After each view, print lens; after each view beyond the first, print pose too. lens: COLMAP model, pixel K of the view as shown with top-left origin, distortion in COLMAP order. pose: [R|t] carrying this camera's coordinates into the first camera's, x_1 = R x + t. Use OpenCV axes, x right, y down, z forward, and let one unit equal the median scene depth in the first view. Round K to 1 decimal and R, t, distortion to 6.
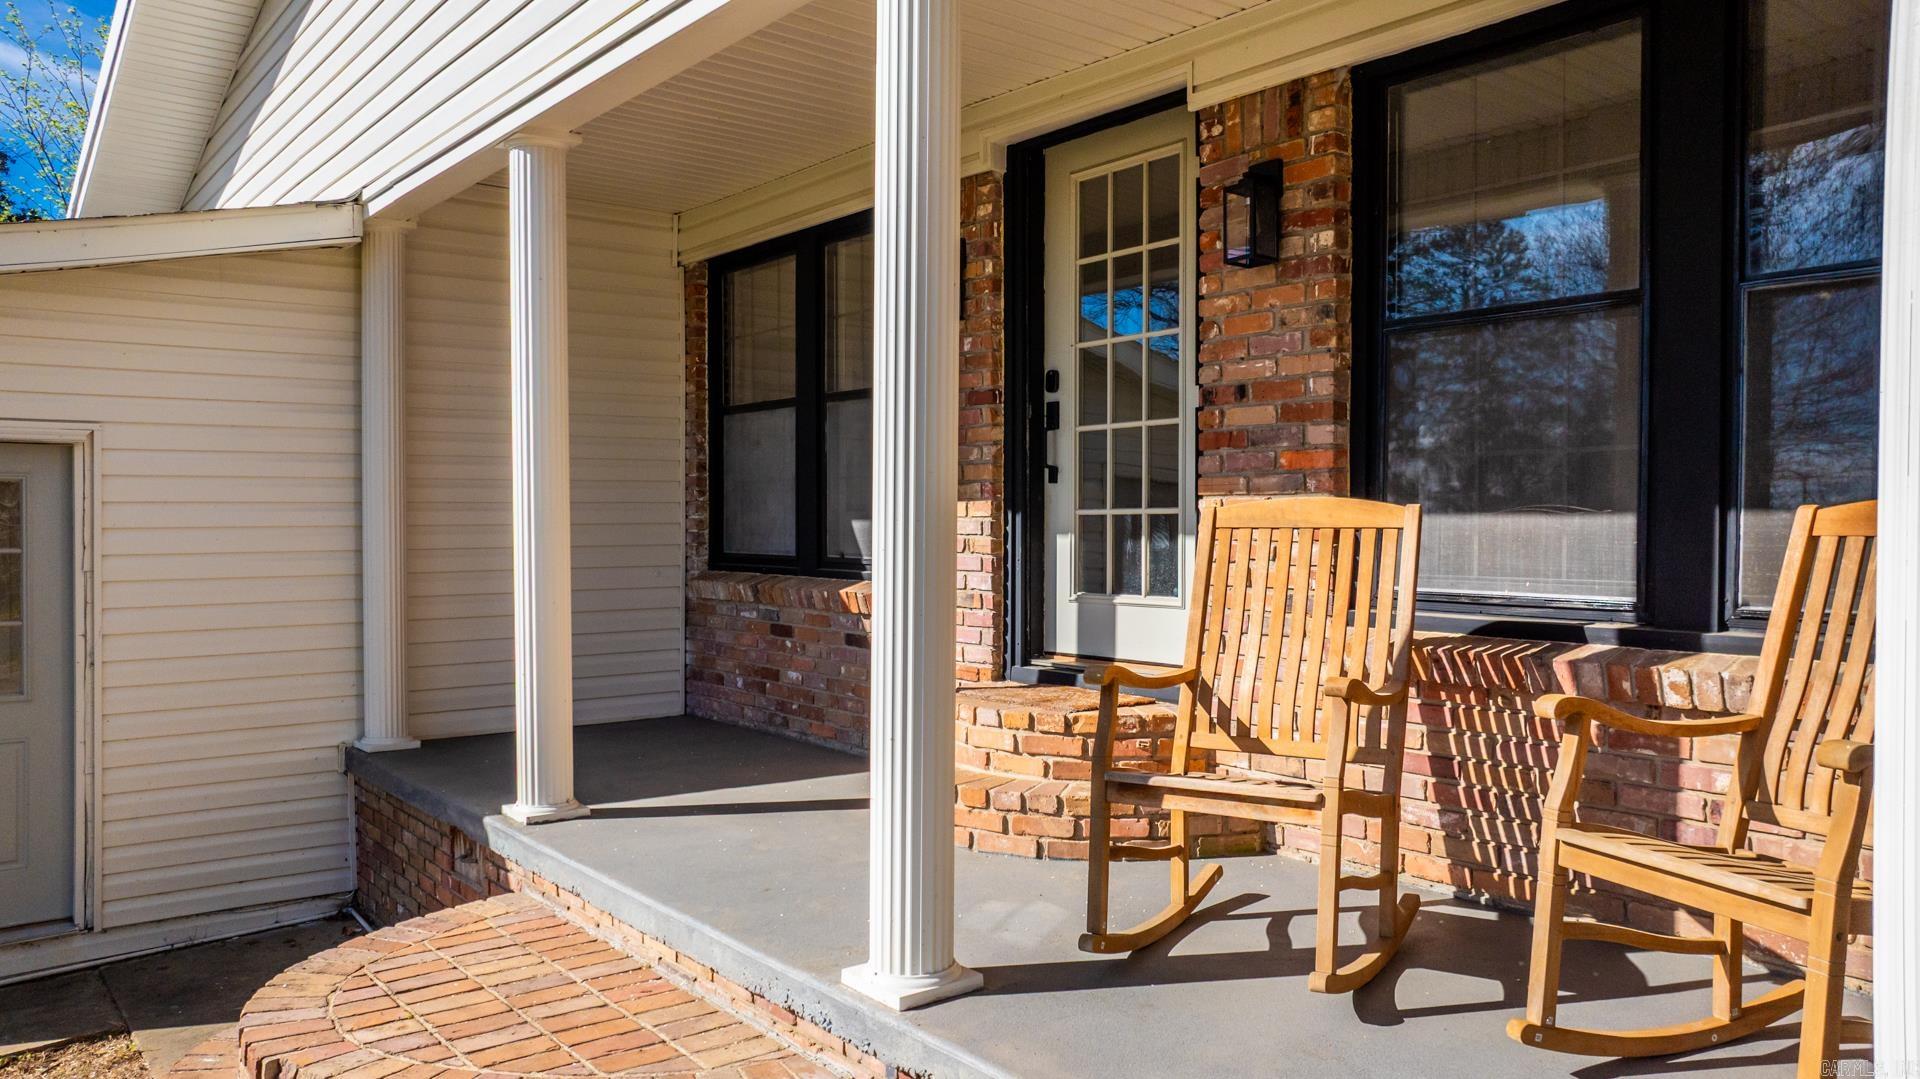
lens RADIAL K [[1384.1, 0, 962.5], [0, 1384.1, 533.2], [0, 0, 1]] dist [-0.025256, -0.000135]
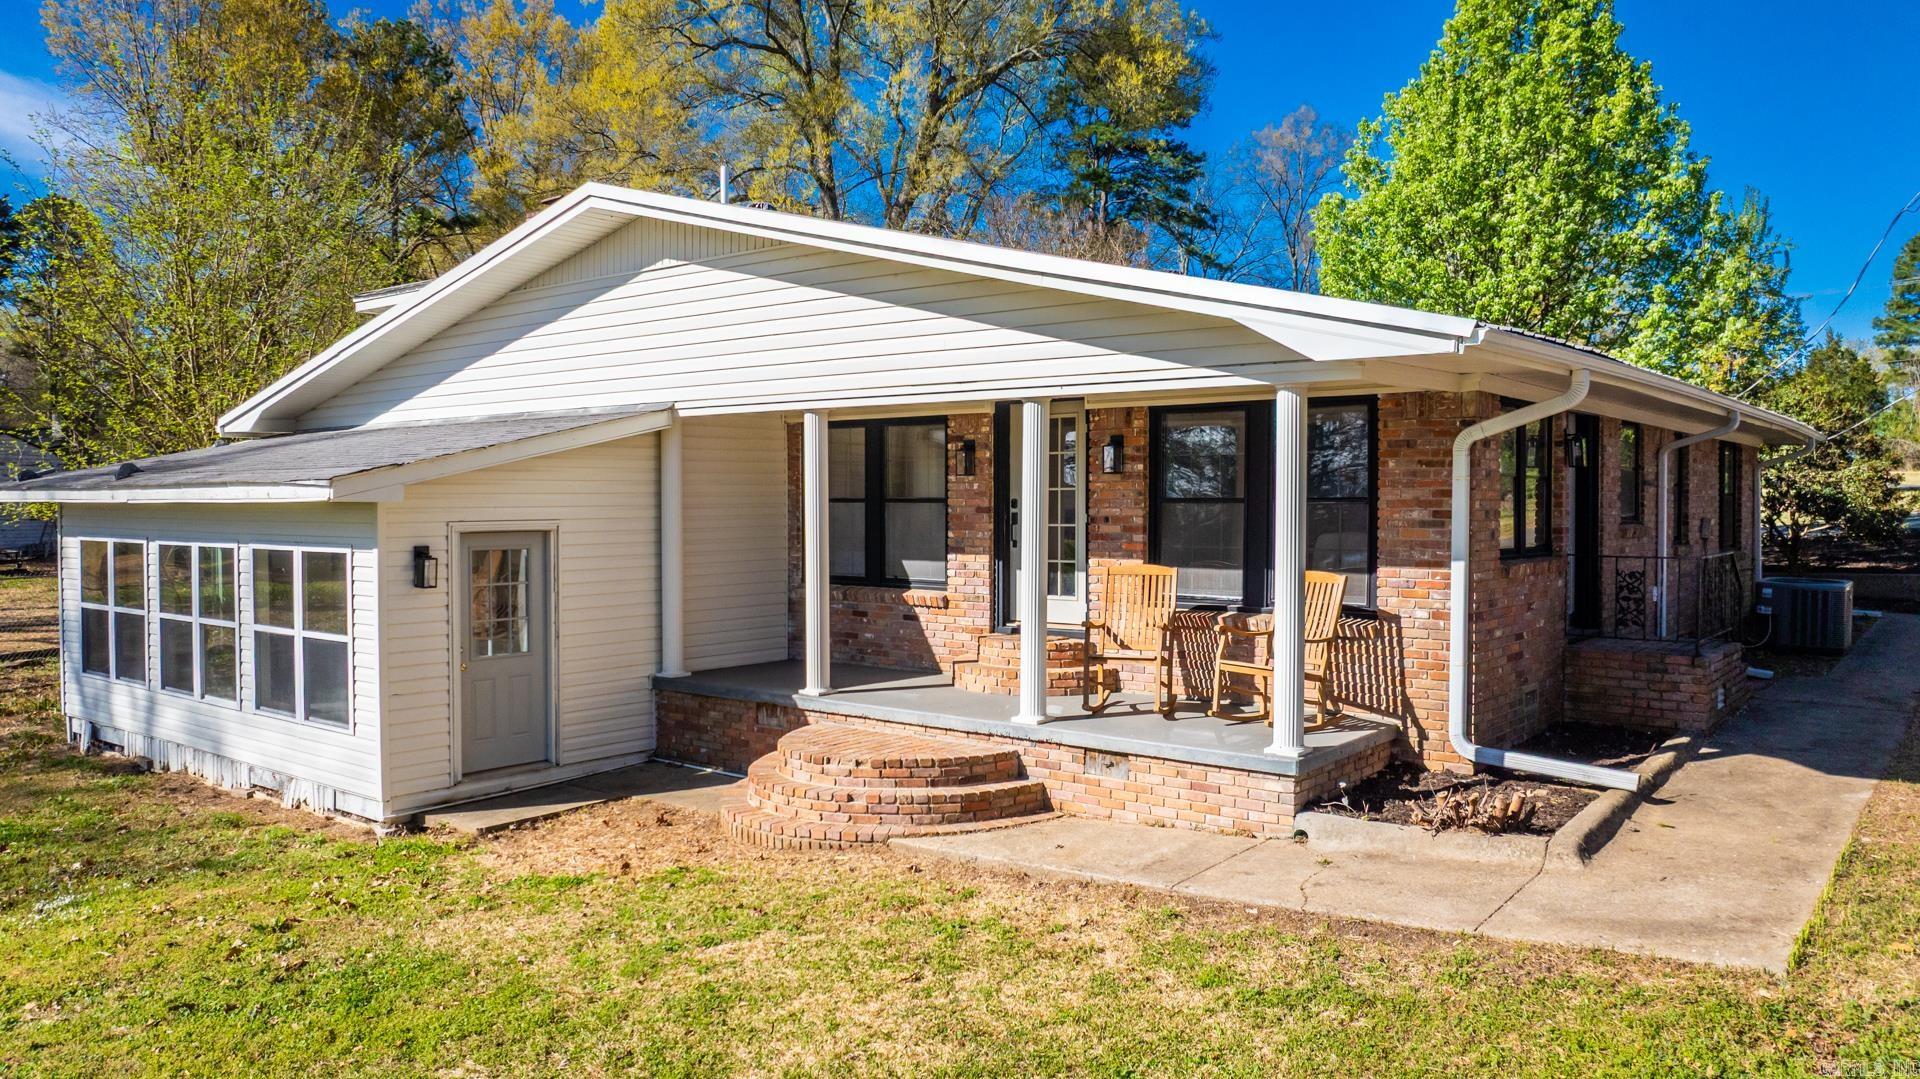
lens RADIAL K [[1384.1, 0, 962.5], [0, 1384.1, 533.2], [0, 0, 1]] dist [-0.025256, -0.000135]
pose [[0.973922, -0.007085, 0.226773, -0.690217], [0.003905, 0.999888, 0.014466, -0.118932], [-0.226850, -0.013203, 0.973840, -1.568942]]
